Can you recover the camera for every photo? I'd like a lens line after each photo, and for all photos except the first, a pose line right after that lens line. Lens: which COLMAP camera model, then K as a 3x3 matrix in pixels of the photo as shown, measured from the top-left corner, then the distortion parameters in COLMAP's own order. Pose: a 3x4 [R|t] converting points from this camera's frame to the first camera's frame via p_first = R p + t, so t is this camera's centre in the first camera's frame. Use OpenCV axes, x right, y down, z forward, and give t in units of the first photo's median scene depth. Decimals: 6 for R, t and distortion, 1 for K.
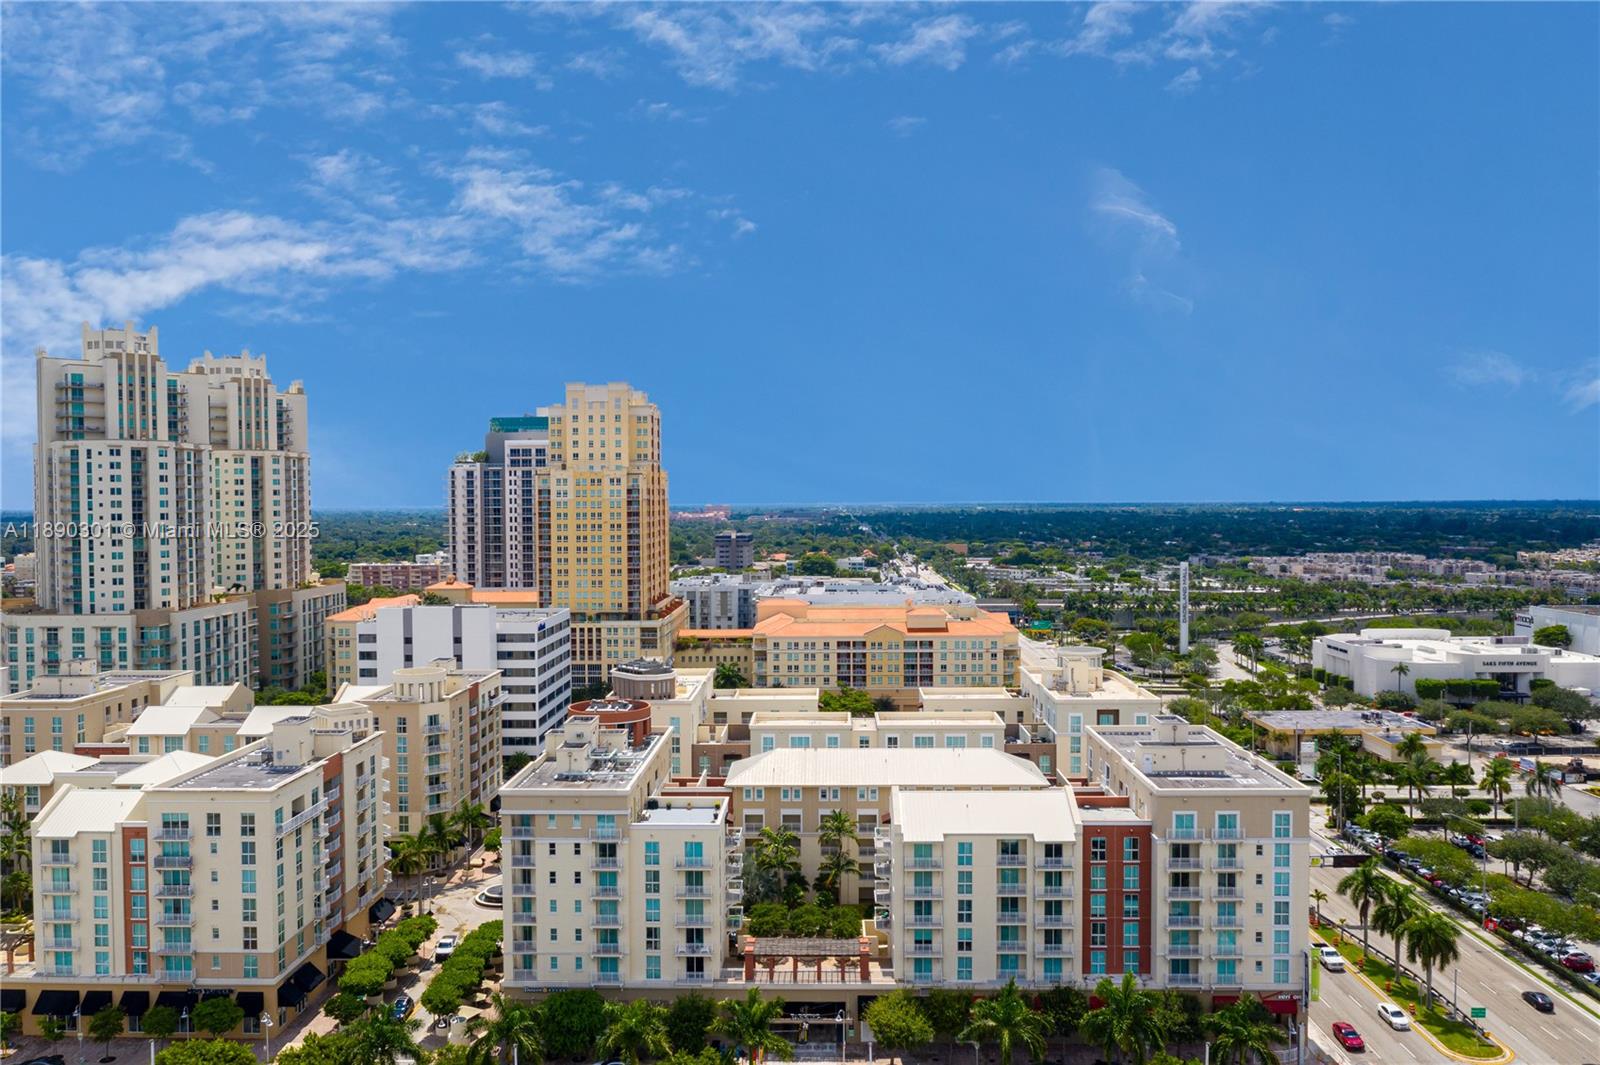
lens RADIAL K [[1243.7, 0, 797.8], [0, 1243.7, 531.7], [0, 0, 1]] dist [-0.017091, 0.013301]
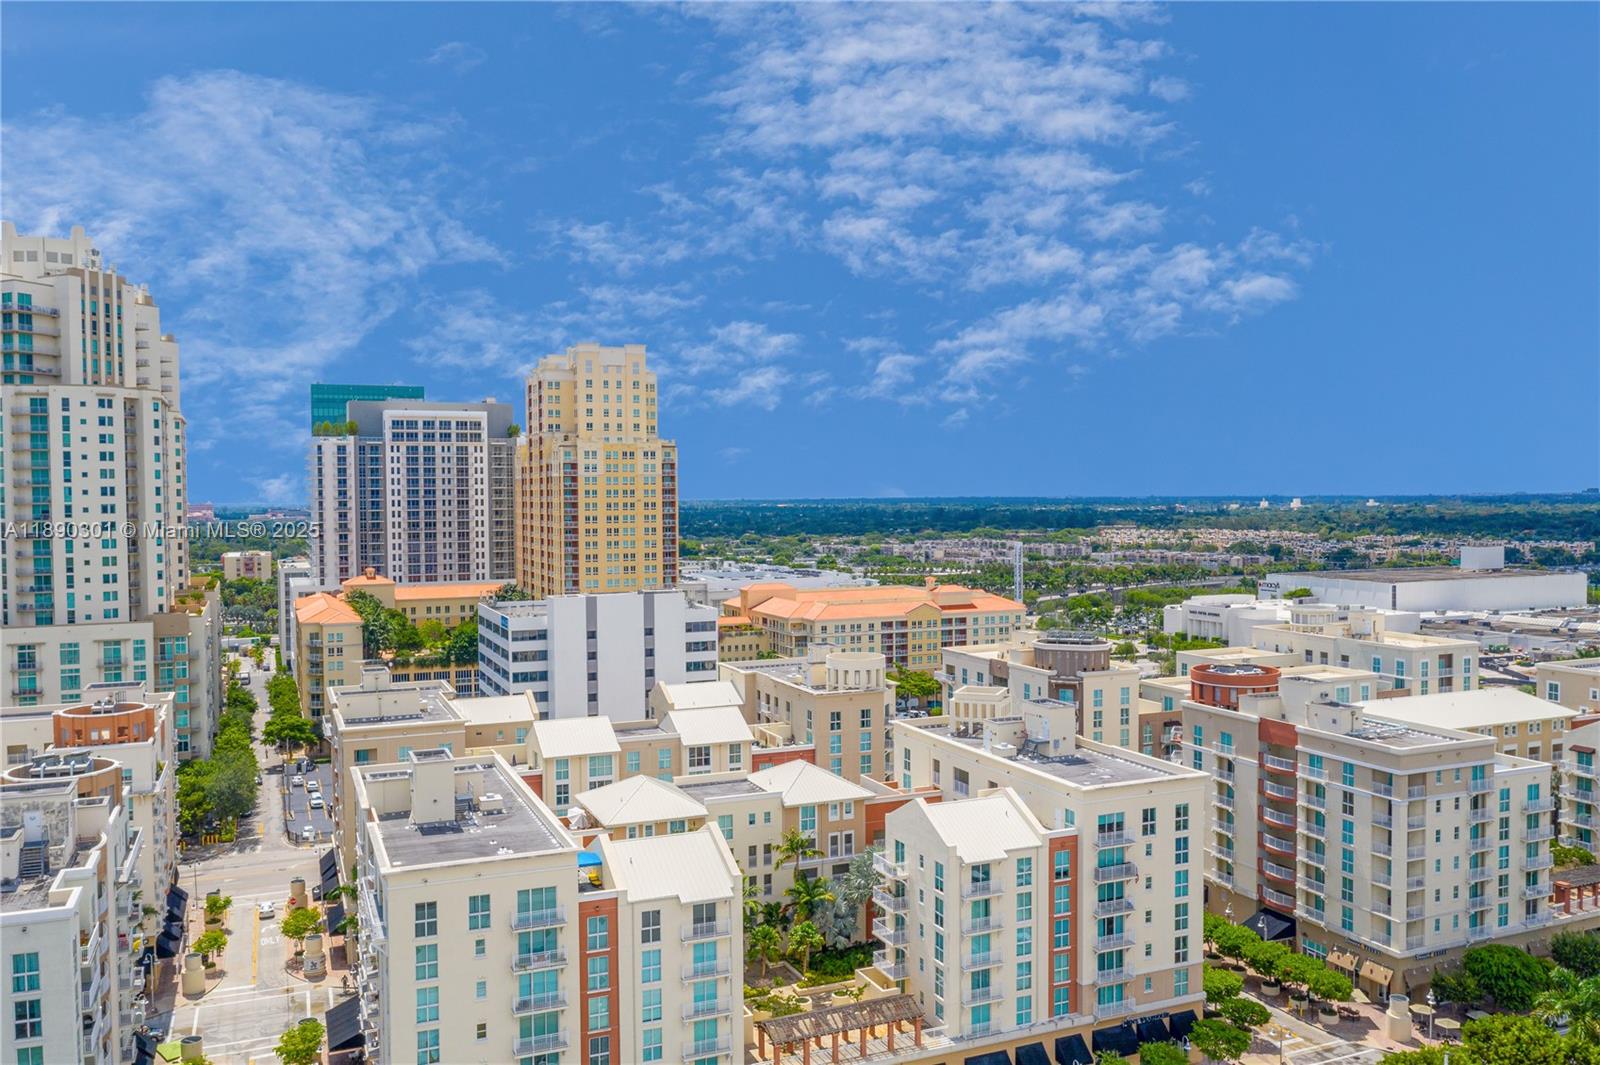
lens RADIAL K [[1256.6, 0, 802.4], [0, 1256.6, 532.2], [0, 0, 1]] dist [-0.026205, 0.032046]
pose [[0.907870, -0.013414, 0.419037, -0.434678], [0.012970, 0.999908, 0.003908, 0.013433], [-0.419051, 0.001887, 0.907961, 0.134537]]
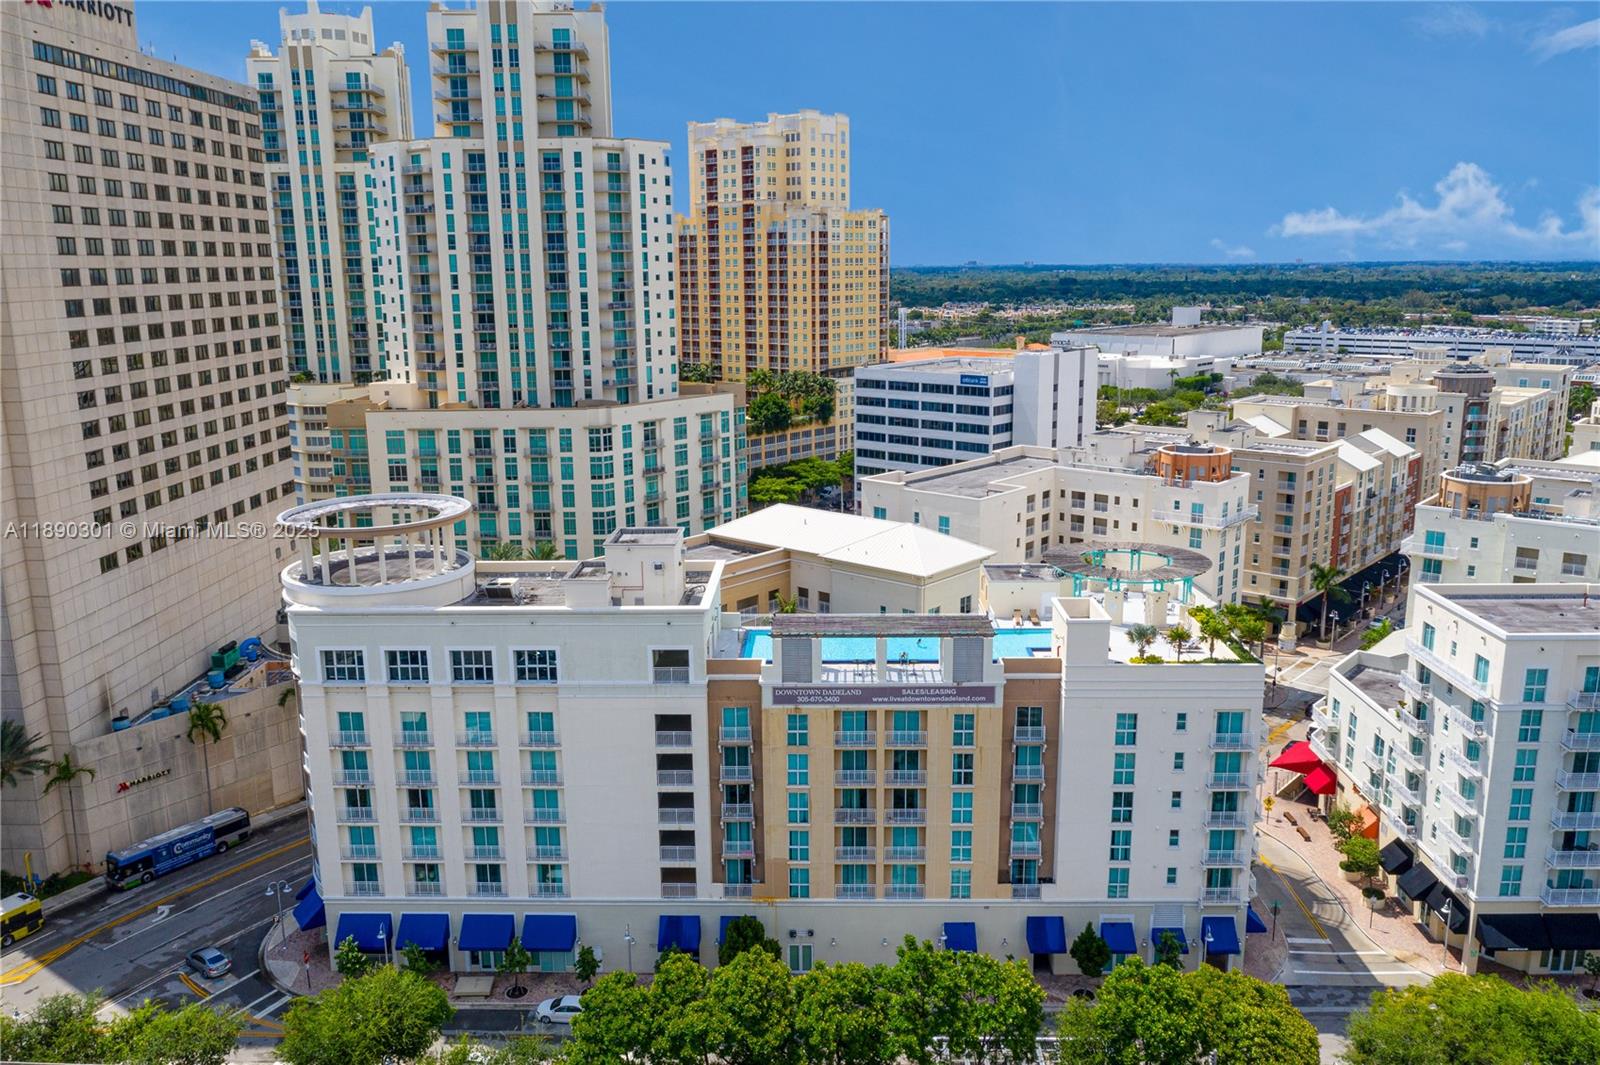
lens RADIAL K [[1242.0, 0, 800.0], [0, 1242.0, 532.5], [0, 0, 1]] dist [-0.037375, 0.054994]
pose [[0.638044, -0.164434, 0.752237, -0.940947], [0.027422, 0.981165, 0.191217, 0.007857], [-0.769511, -0.101377, 0.630536, 0.435976]]
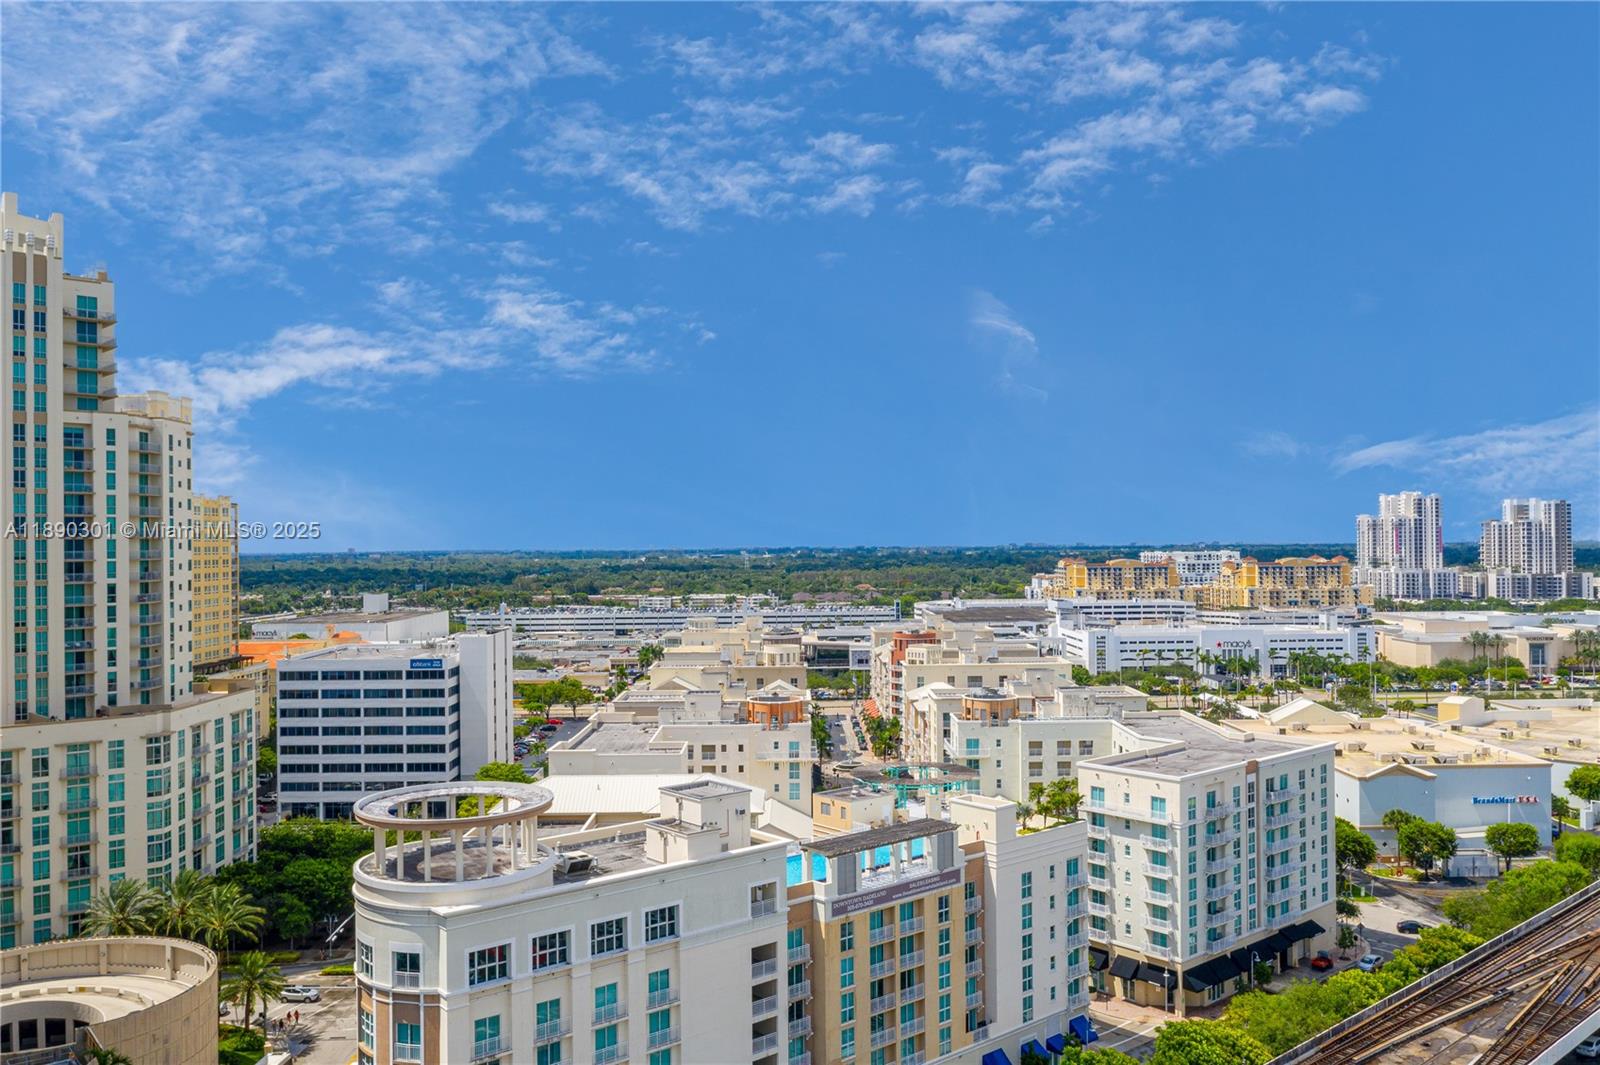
lens RADIAL K [[1252.5, 0, 796.9], [0, 1252.5, 533.9], [0, 0, 1]] dist [-0.045126, 0.050744]
pose [[-0.033601, 0.014188, 0.999335, -1.071413], [0.037179, 0.999225, -0.012936, 0.002276], [-0.998744, 0.036719, -0.034103, 0.632557]]
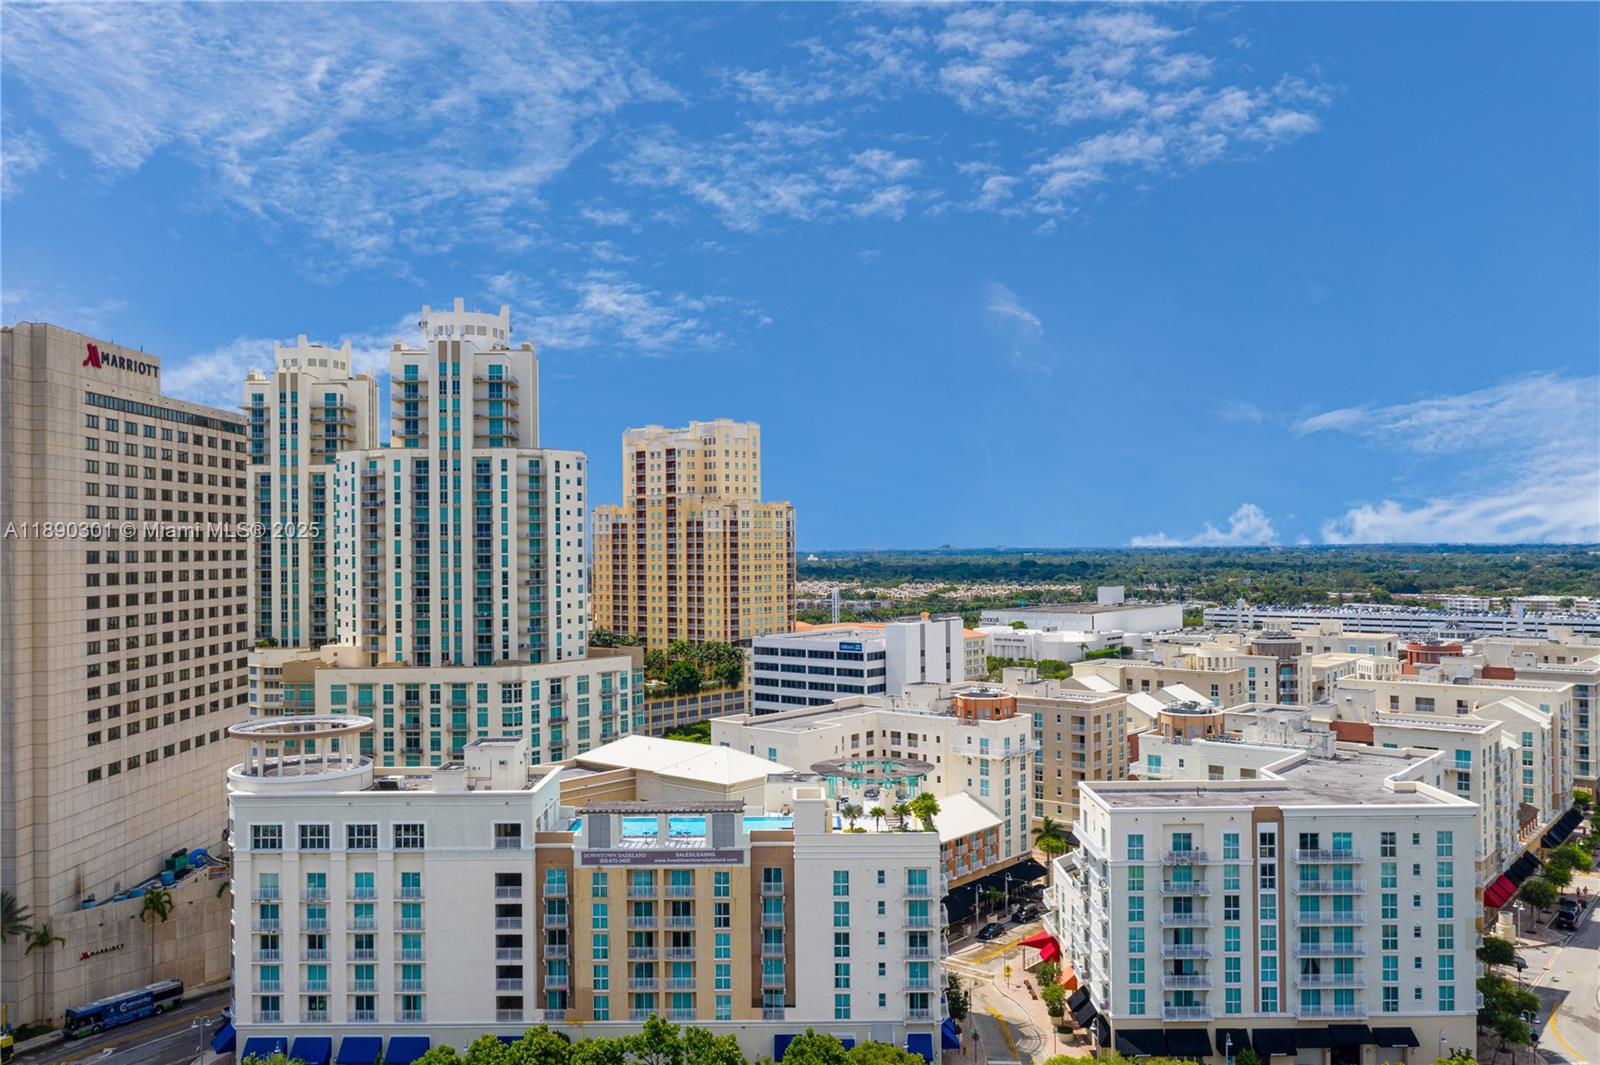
lens RADIAL K [[1250.7, 0, 800.0], [0, 1250.7, 532.5], [0, 0, 1]] dist [-0.031597, 0.040917]
pose [[0.624996, 0.007983, 0.780587, -0.999721], [0.027771, 0.999087, -0.032454, 0.011499], [-0.780133, 0.041962, 0.624204, 0.315530]]
